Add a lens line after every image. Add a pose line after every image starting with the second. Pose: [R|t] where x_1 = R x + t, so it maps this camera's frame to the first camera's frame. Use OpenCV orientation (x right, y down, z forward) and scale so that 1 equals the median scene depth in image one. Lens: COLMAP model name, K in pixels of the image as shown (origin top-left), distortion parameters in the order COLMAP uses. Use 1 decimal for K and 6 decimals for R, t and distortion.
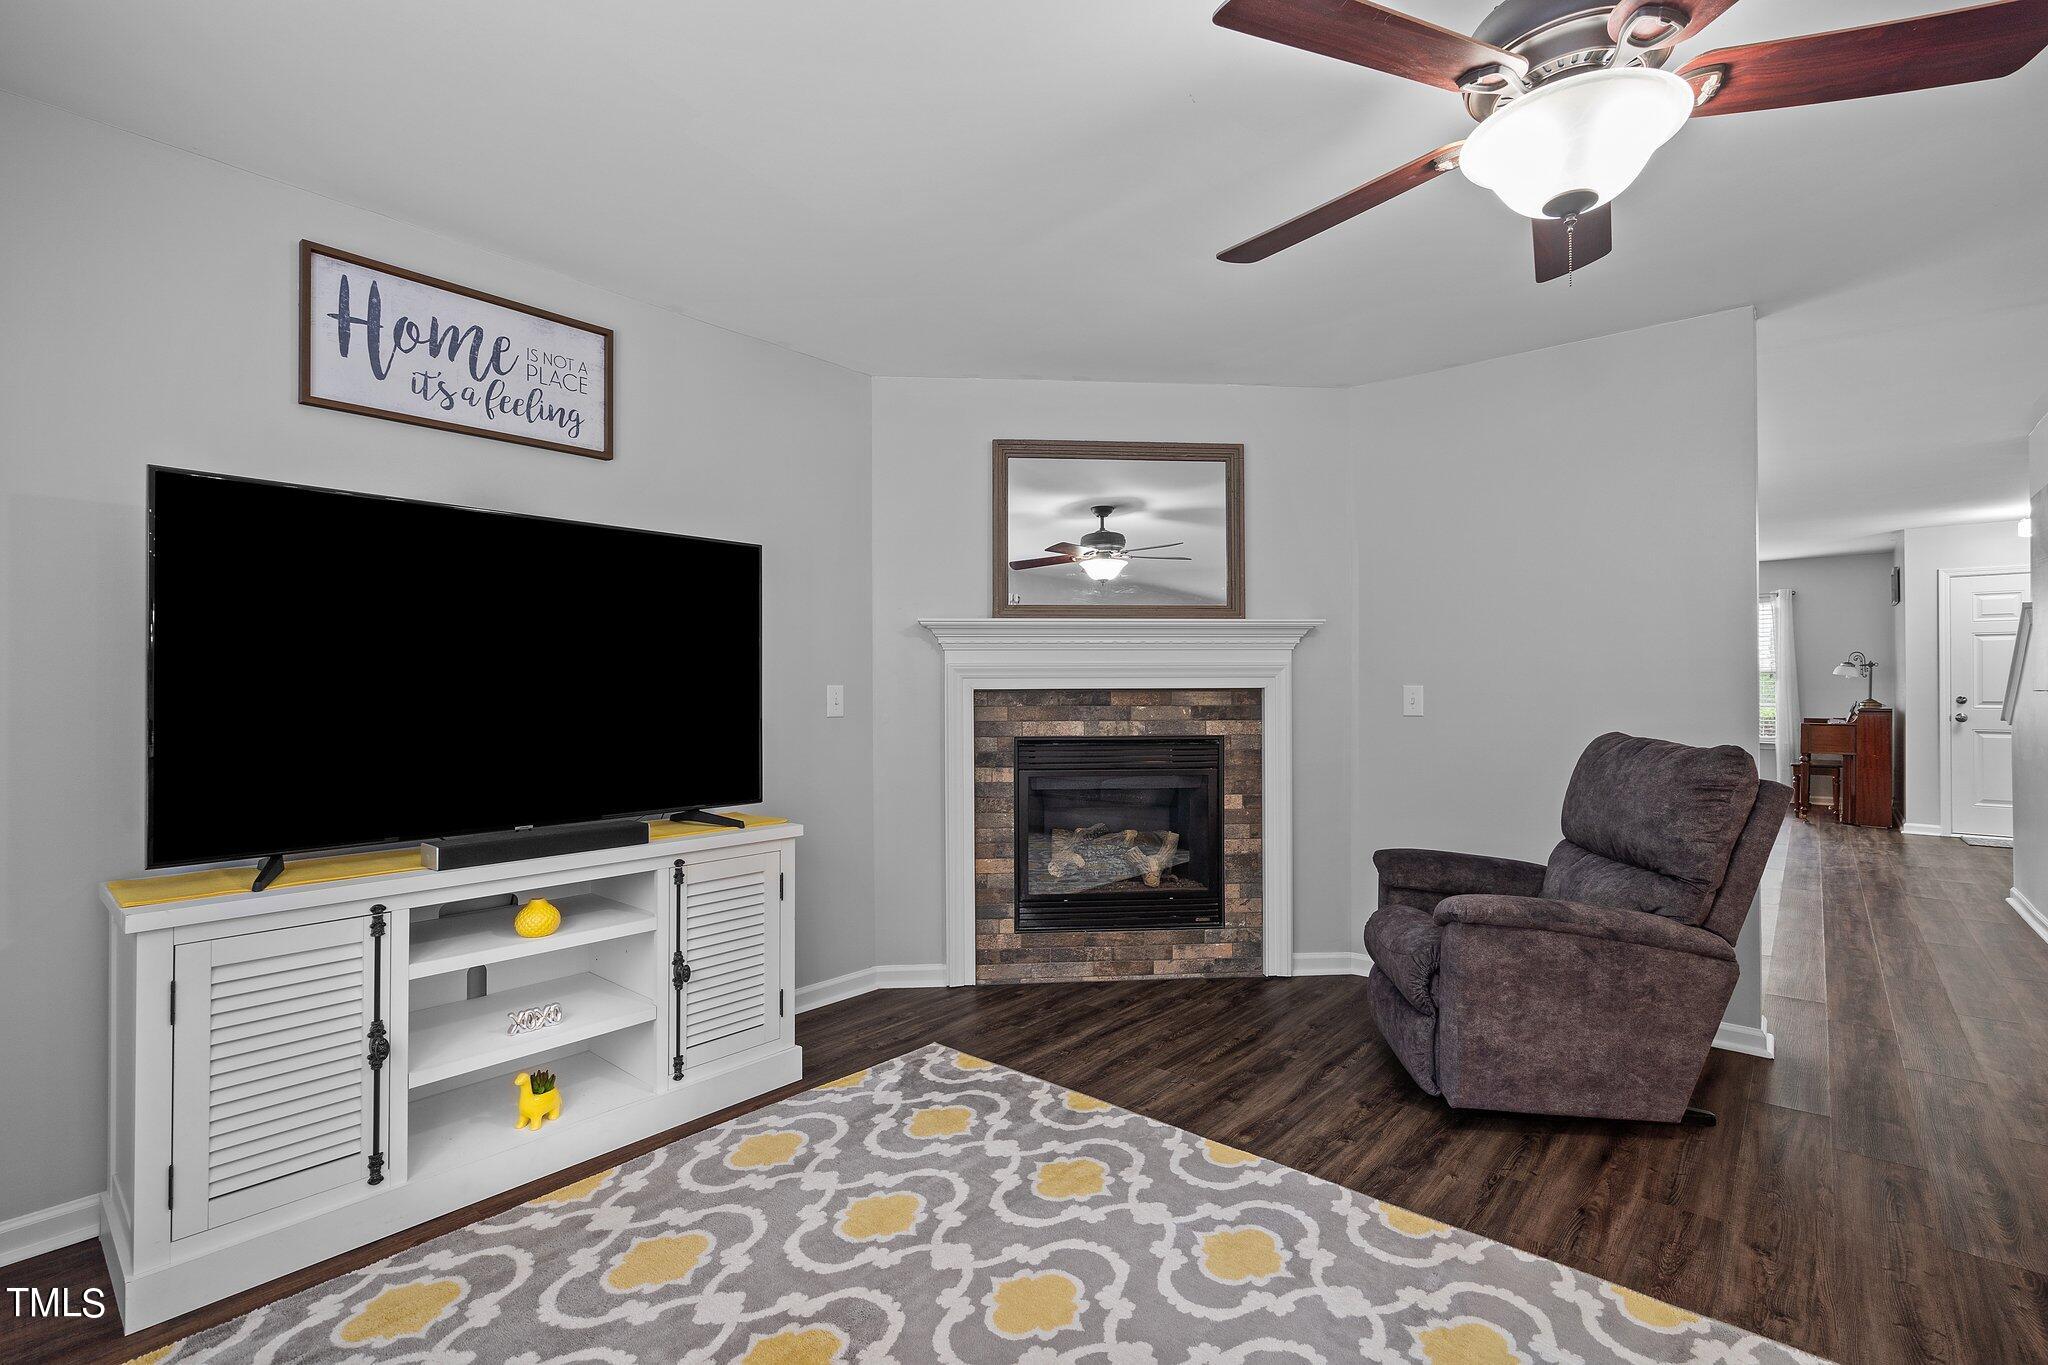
lens RADIAL K [[933.3, 0, 1030.1], [0, 933.3, 678.1], [0, 0, 1]] dist [-0.002903, 0.000496]
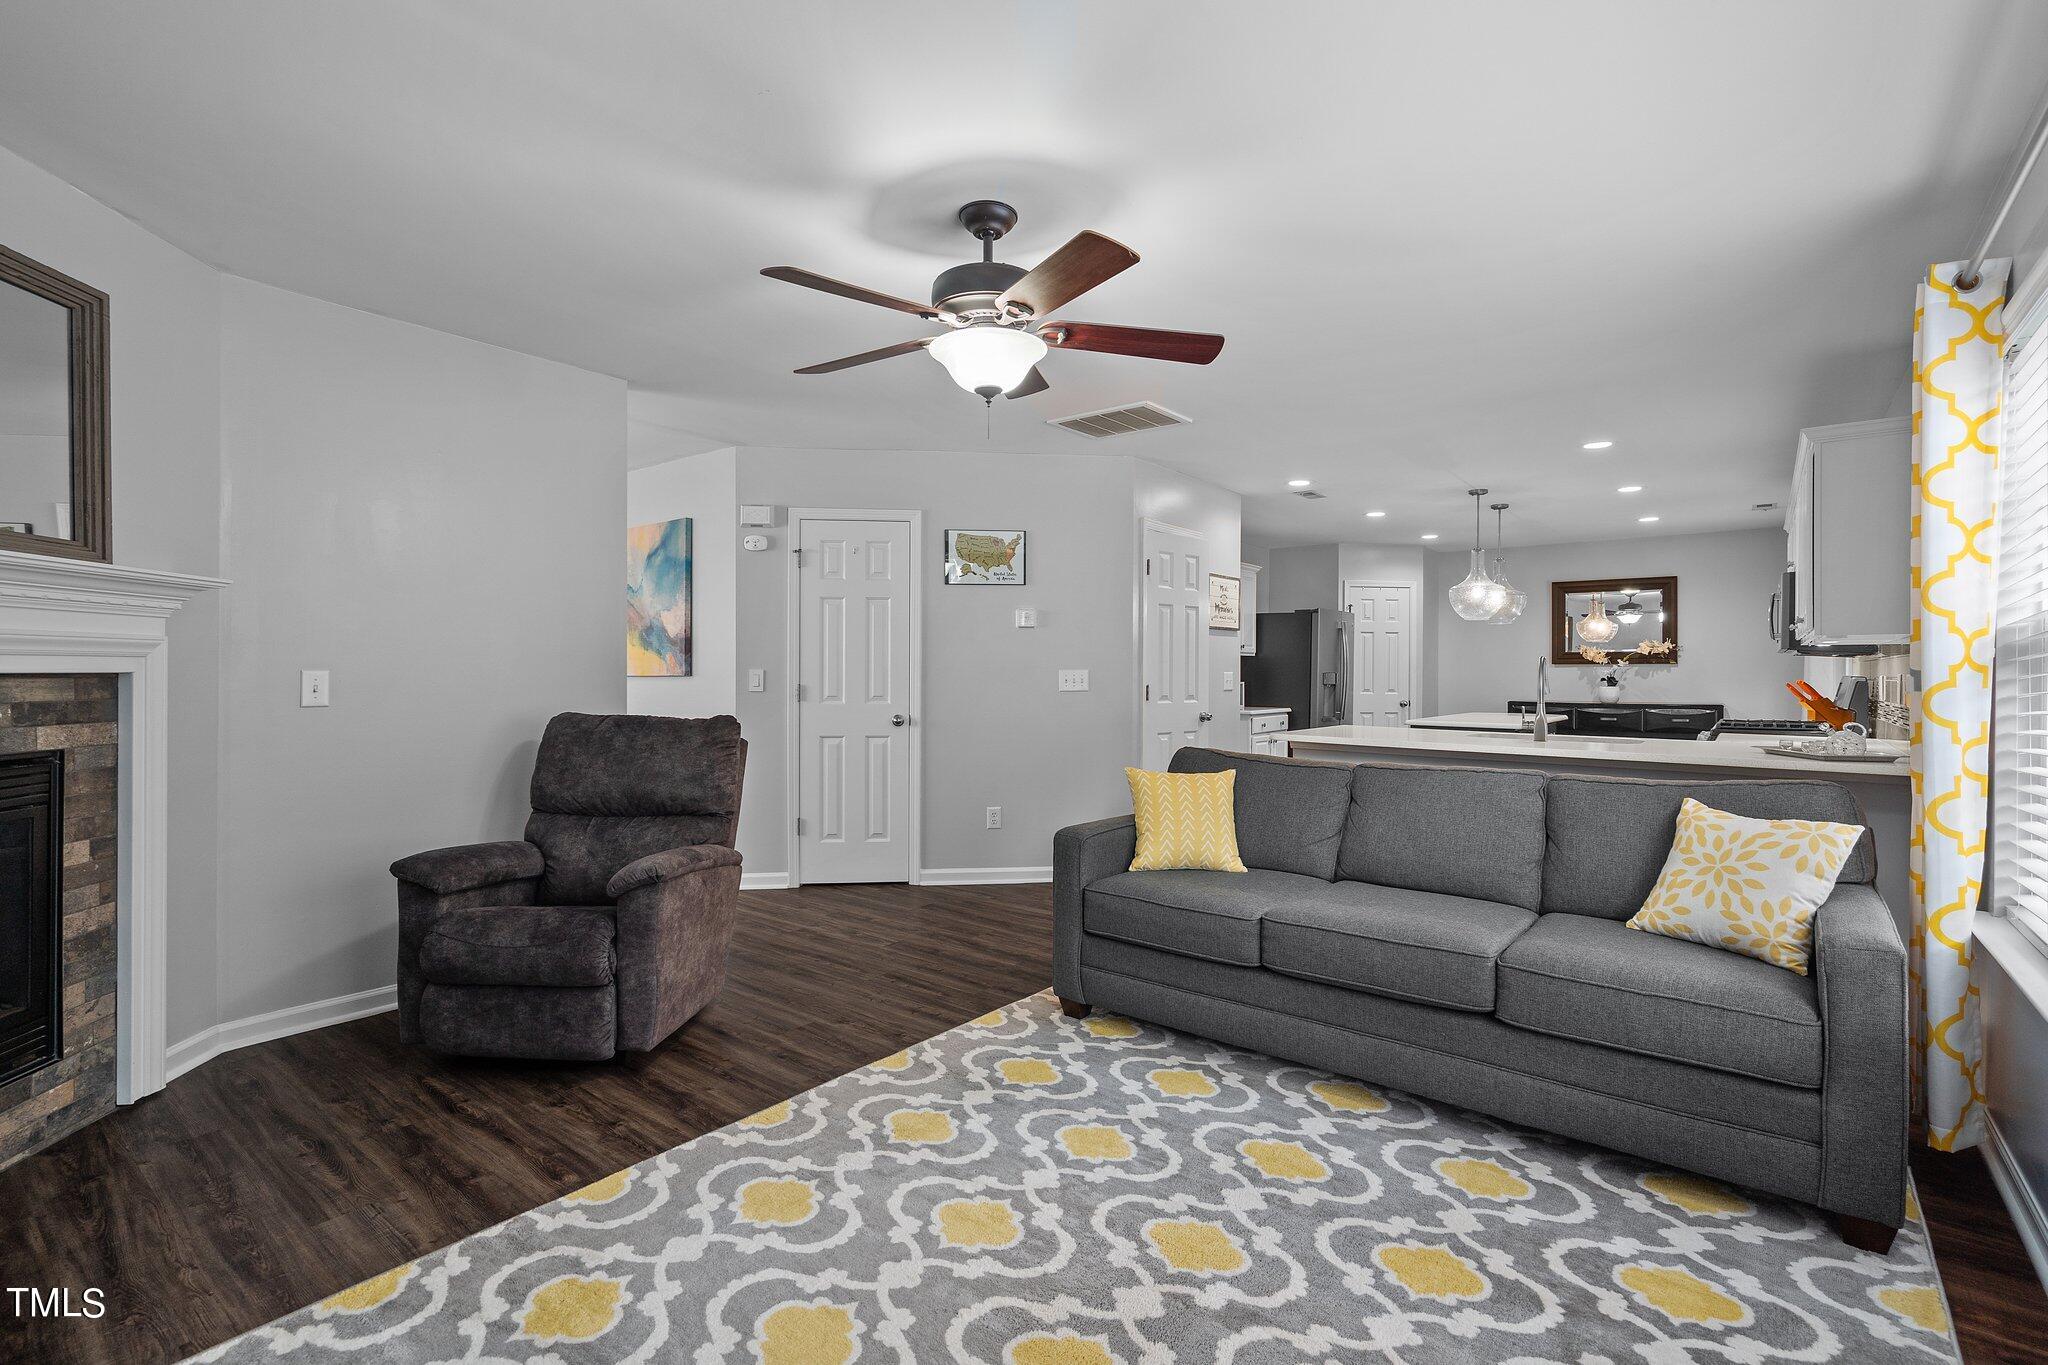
lens RADIAL K [[931.1, 0, 1028.4], [0, 931.1, 671.3], [0, 0, 1]] dist [-0.012575, 0.007426]
pose [[-0.038956, 0.003202, 0.999236, -0.451809], [-0.013813, 0.999898, -0.003743, 0.003349], [-0.999145, -0.013948, -0.038908, 0.401235]]
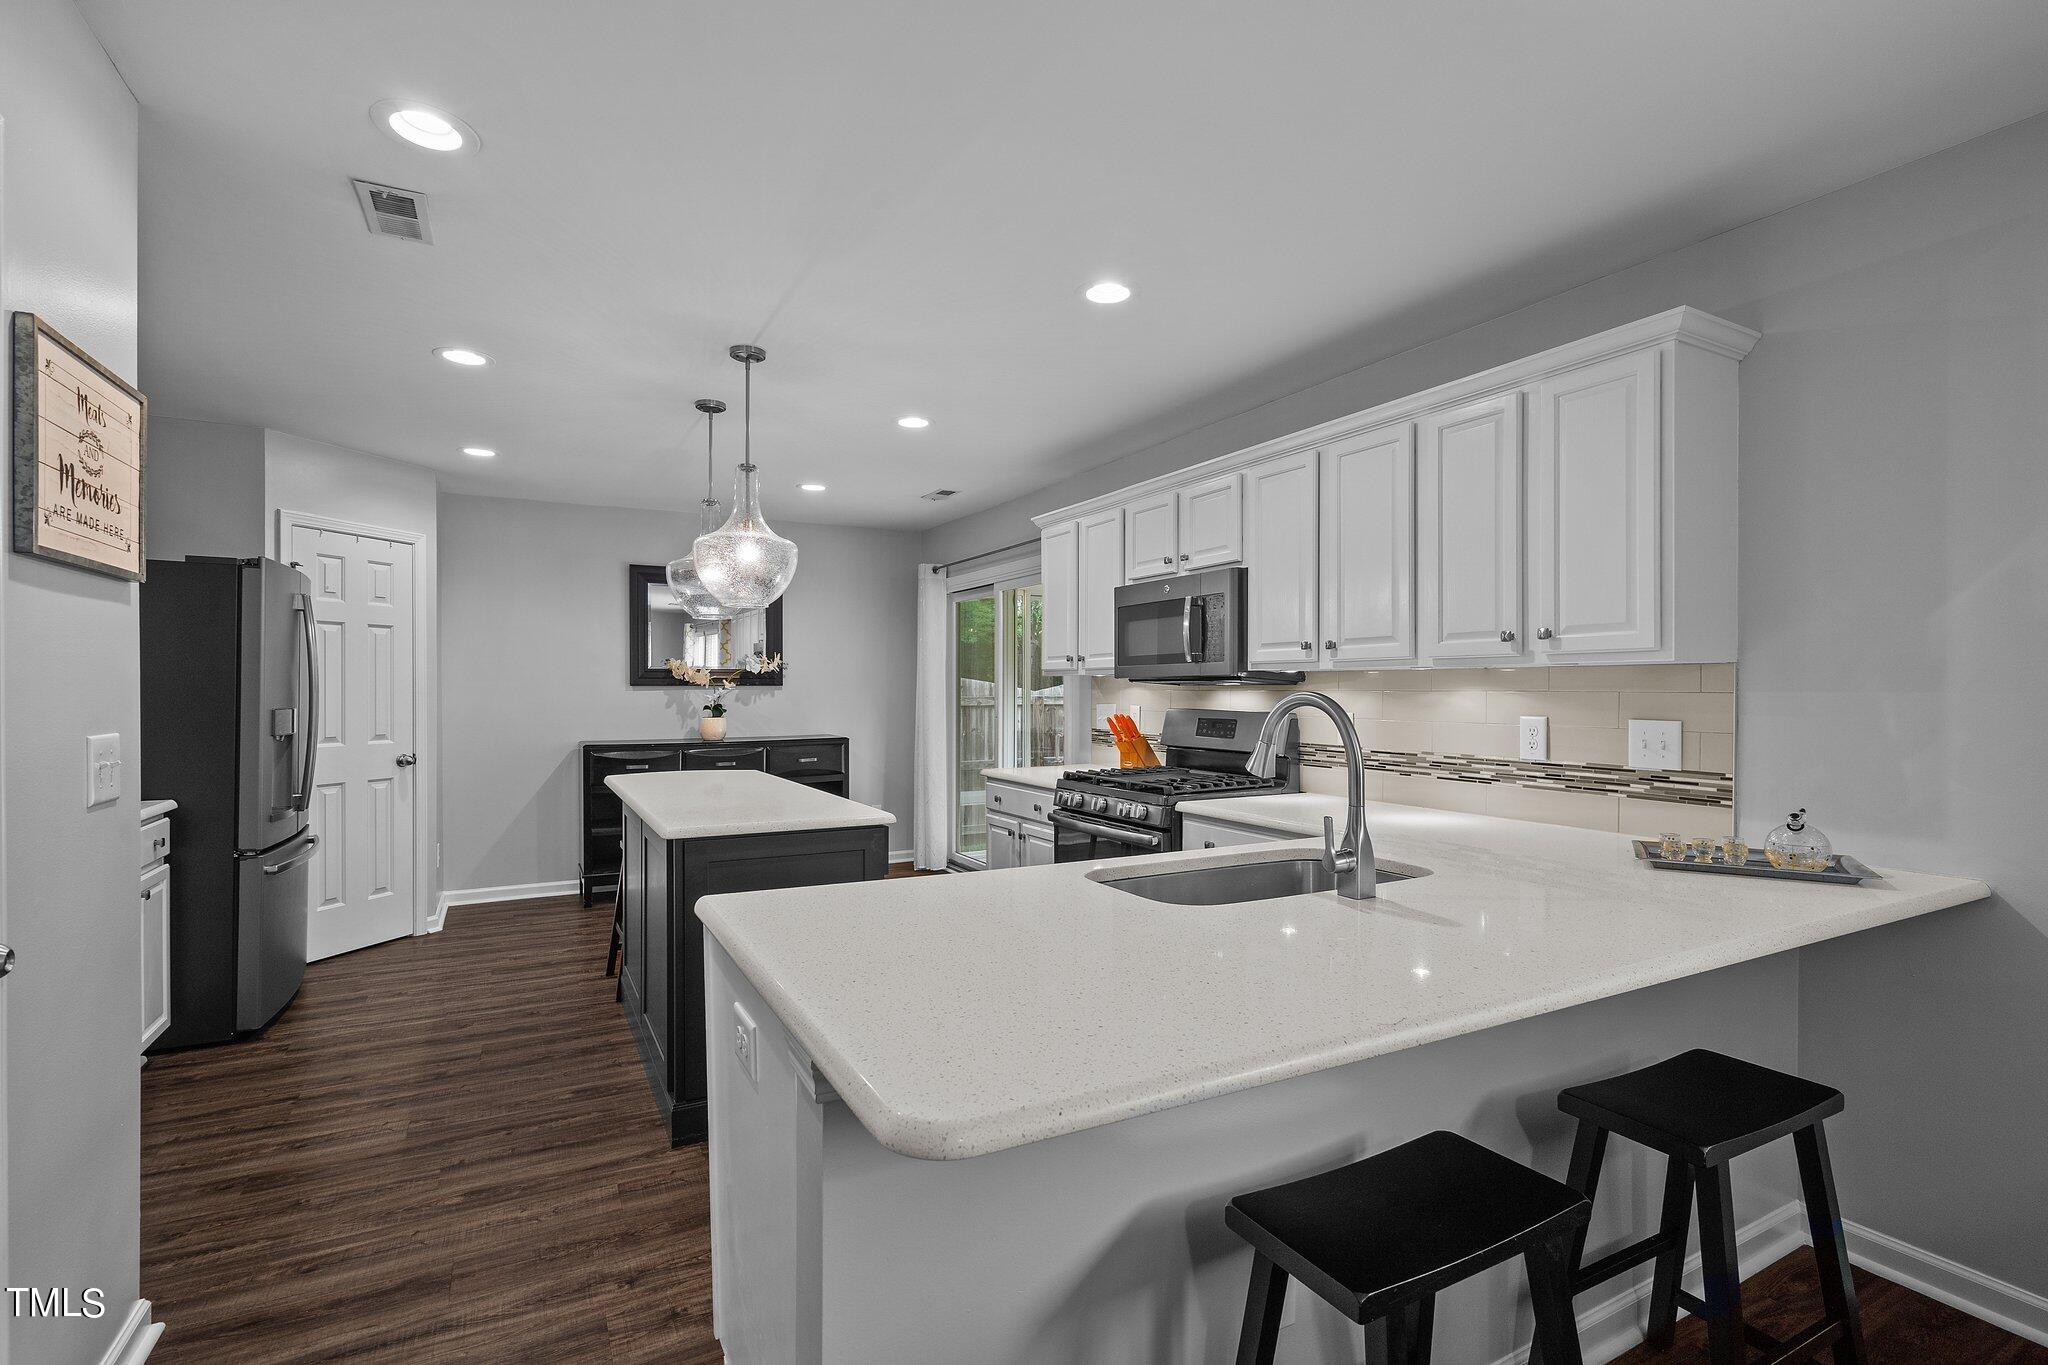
lens RADIAL K [[924.7, 0, 1028.7], [0, 924.7, 690.8], [0, 0, 1]] dist [-0.004712, 0.000678]
pose [[-0.936452, 0.000181, 0.350797, 0.671320], [-0.001737, 0.999985, -0.005154, -0.027010], [-0.350793, -0.005436, -0.936437, 0.224923]]
